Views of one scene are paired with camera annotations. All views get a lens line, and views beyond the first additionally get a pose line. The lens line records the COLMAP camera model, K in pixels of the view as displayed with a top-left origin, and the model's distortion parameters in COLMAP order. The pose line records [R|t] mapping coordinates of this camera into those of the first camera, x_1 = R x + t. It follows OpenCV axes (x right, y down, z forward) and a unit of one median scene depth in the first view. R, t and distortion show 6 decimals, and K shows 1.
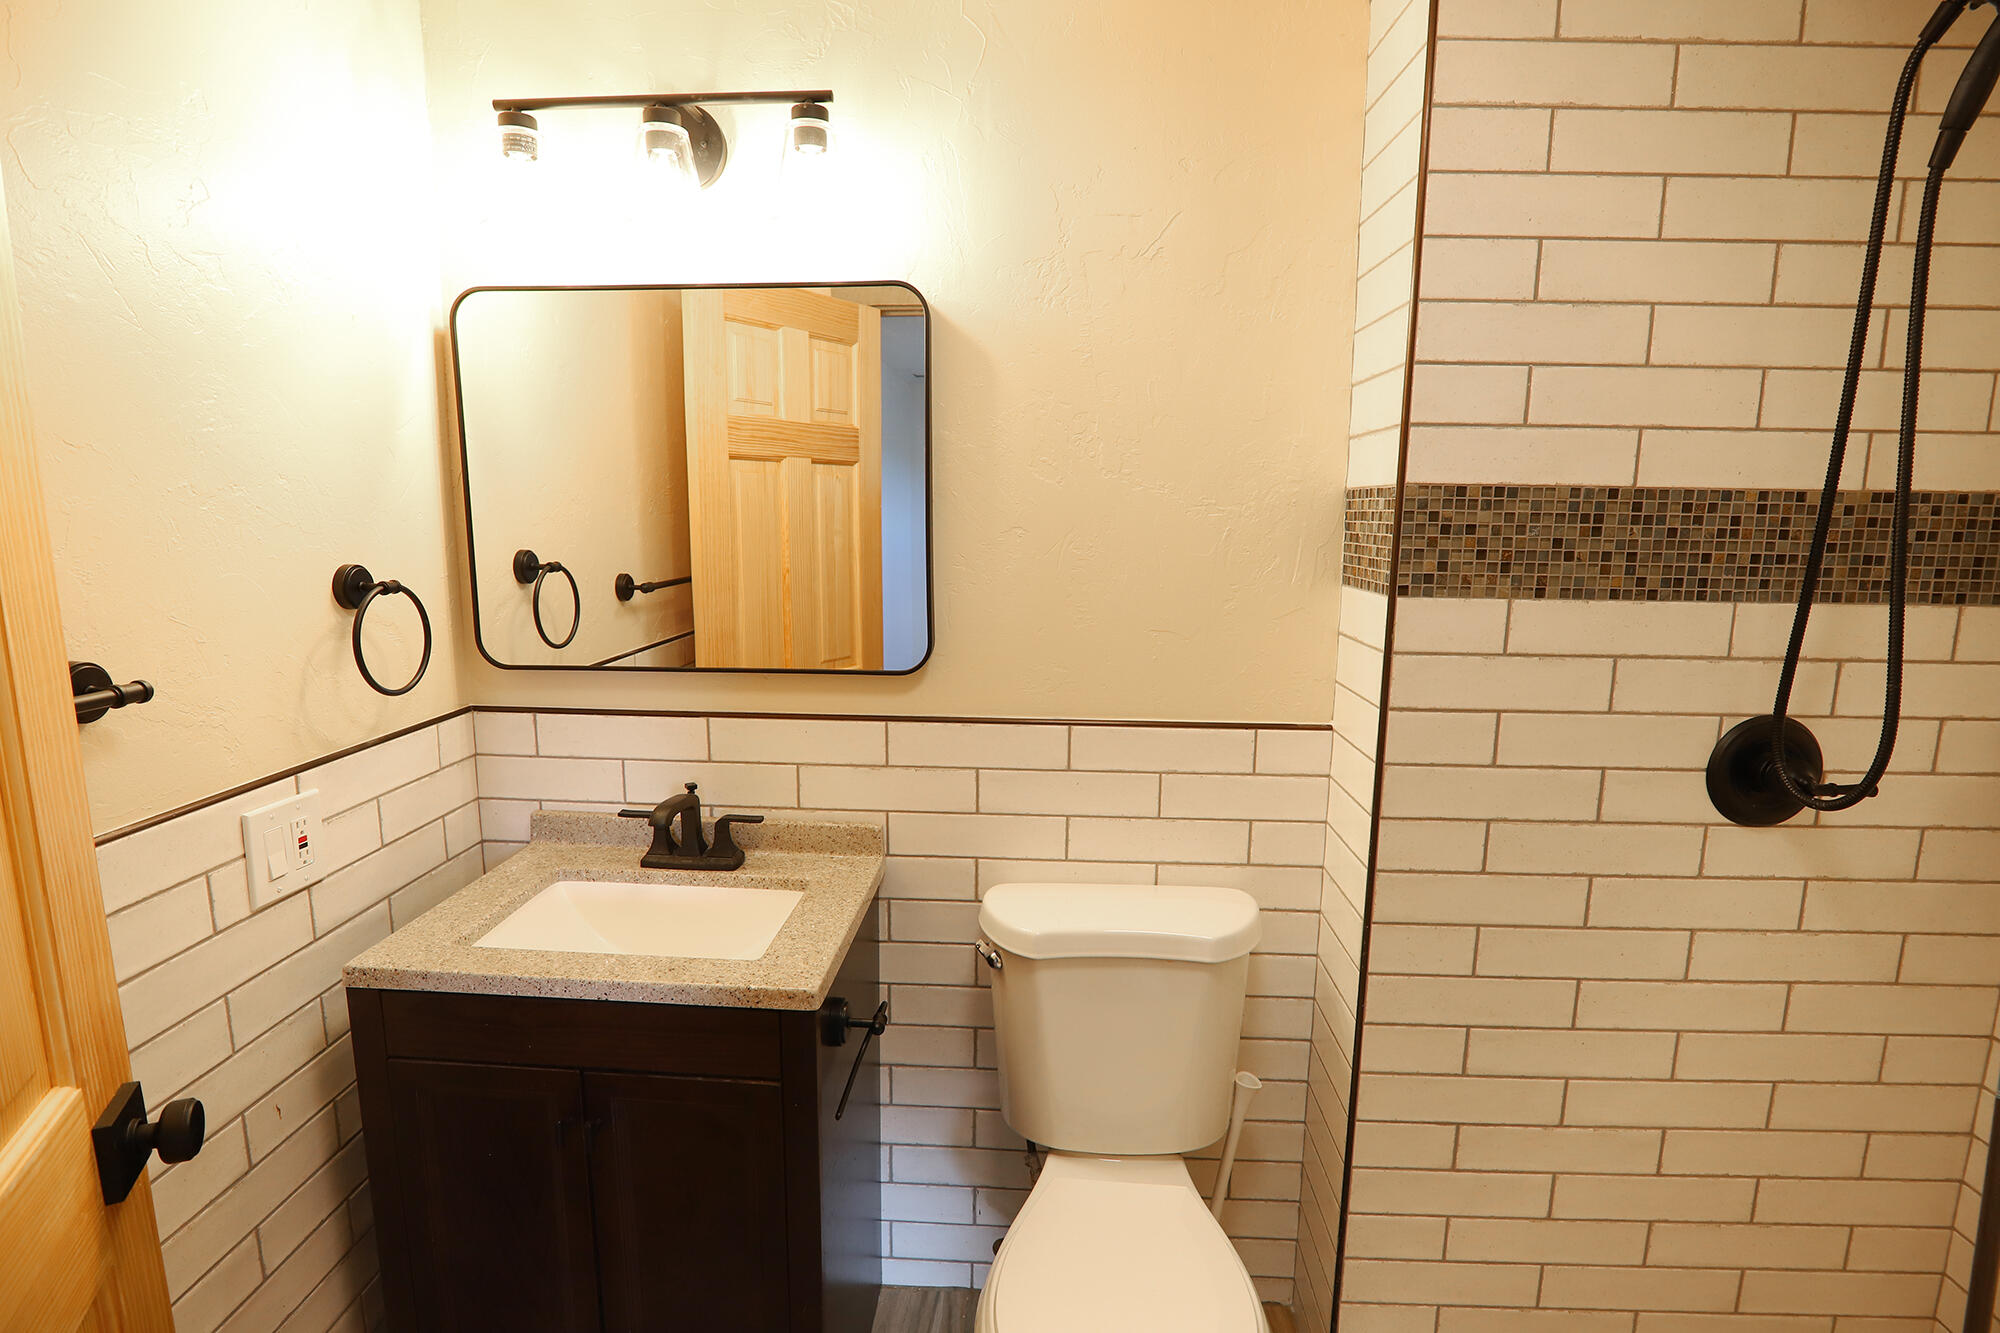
lens RADIAL K [[974.1, 0, 1001.8], [0, 974.1, 663.3], [0, 0, 1]] dist [-0.019569, 0.000515]
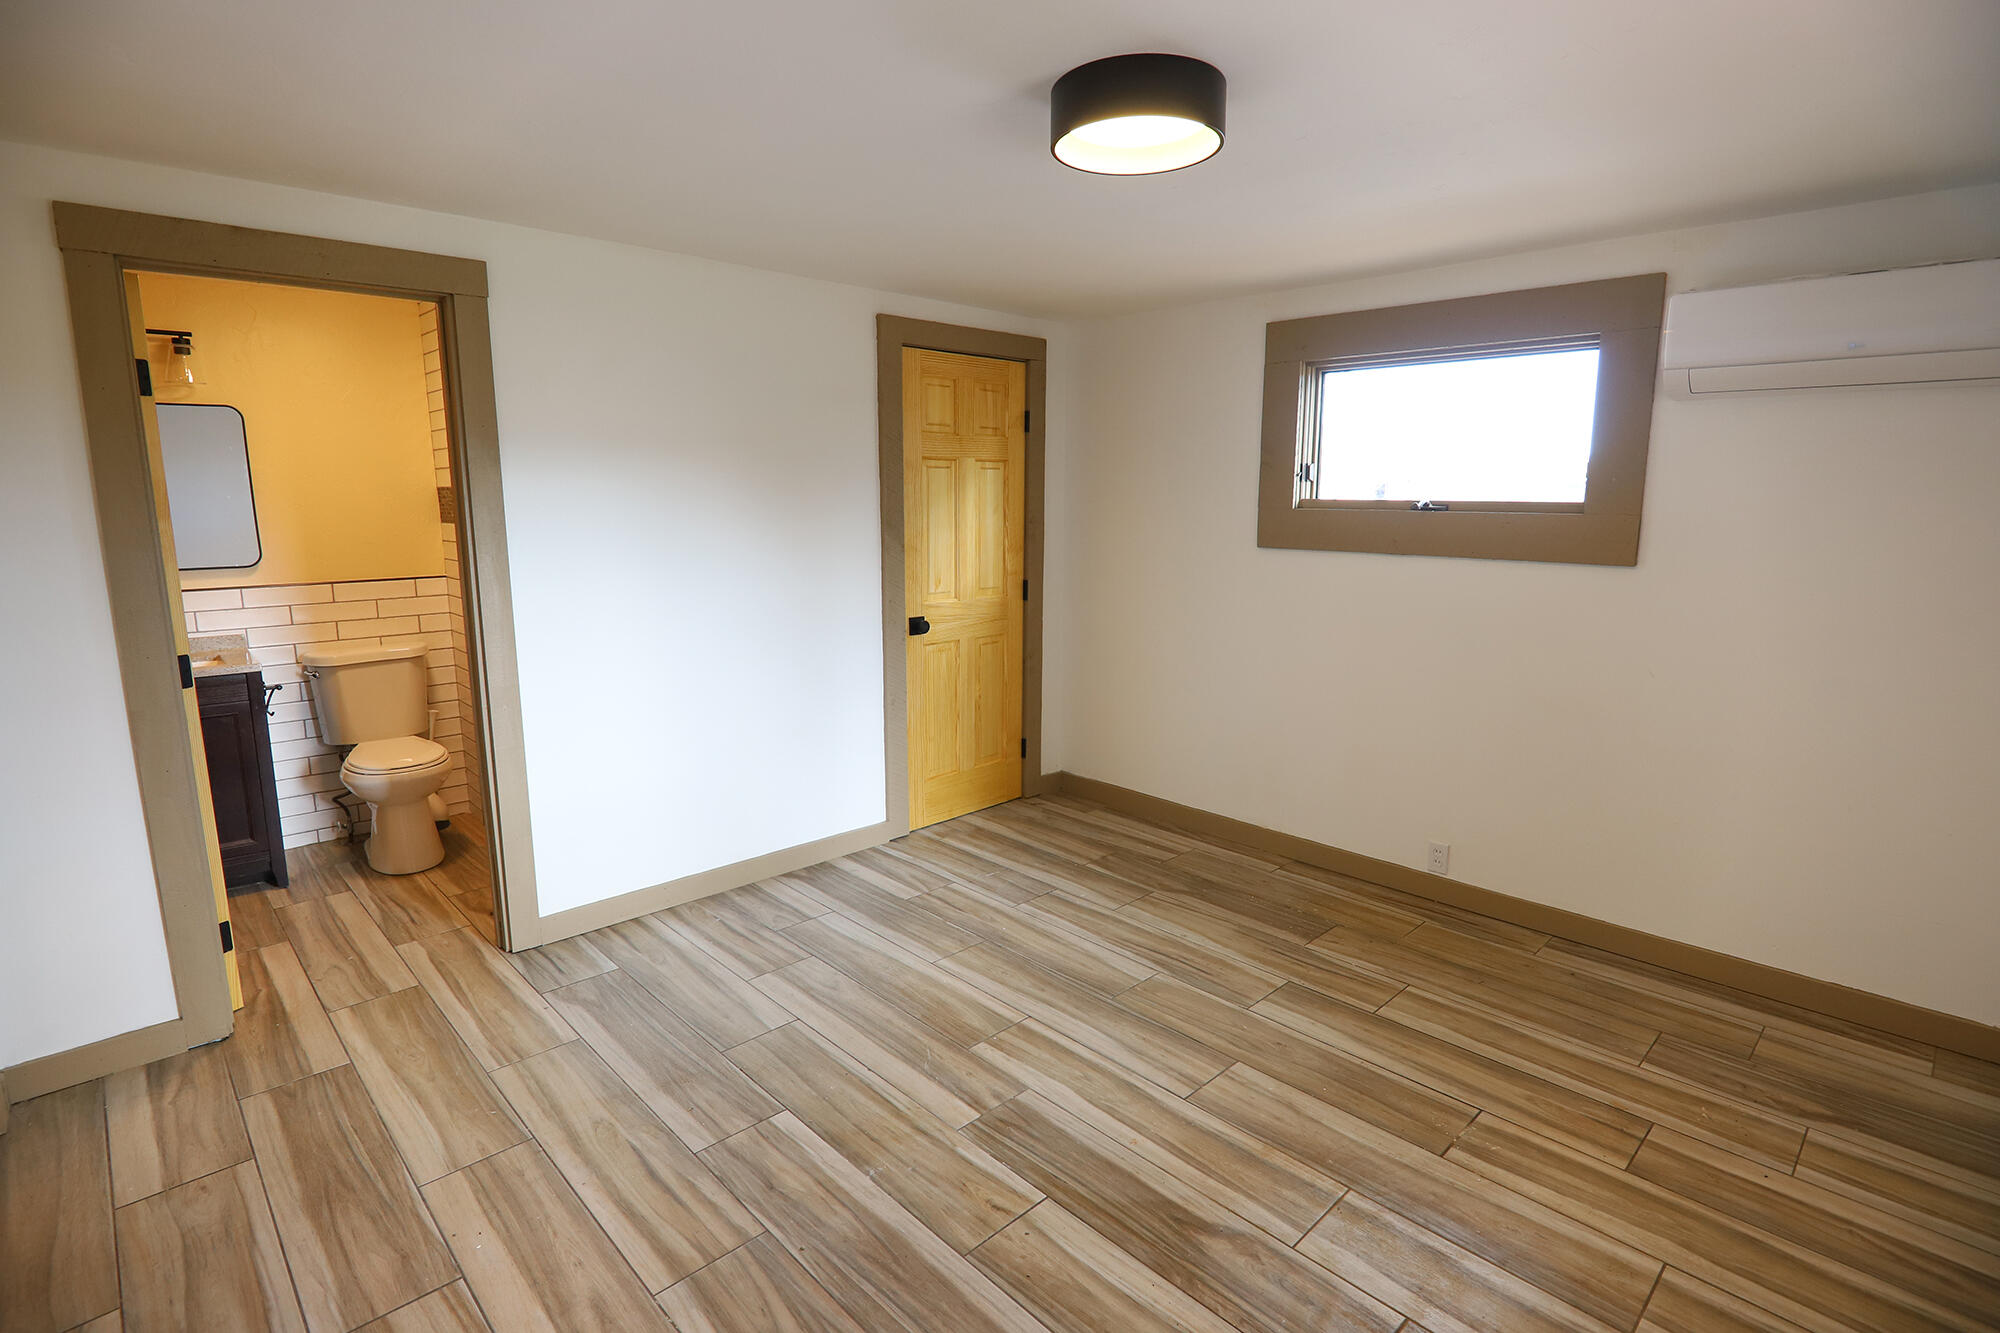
lens RADIAL K [[974.1, 0, 997.4], [0, 974.1, 663.0], [0, 0, 1]] dist [-0.019569, 0.000515]
pose [[0.689136, -0.137331, 0.711500, -0.561545], [0.123587, 0.989766, 0.071338, 0.310119], [-0.714015, 0.038771, 0.699056, -2.001089]]
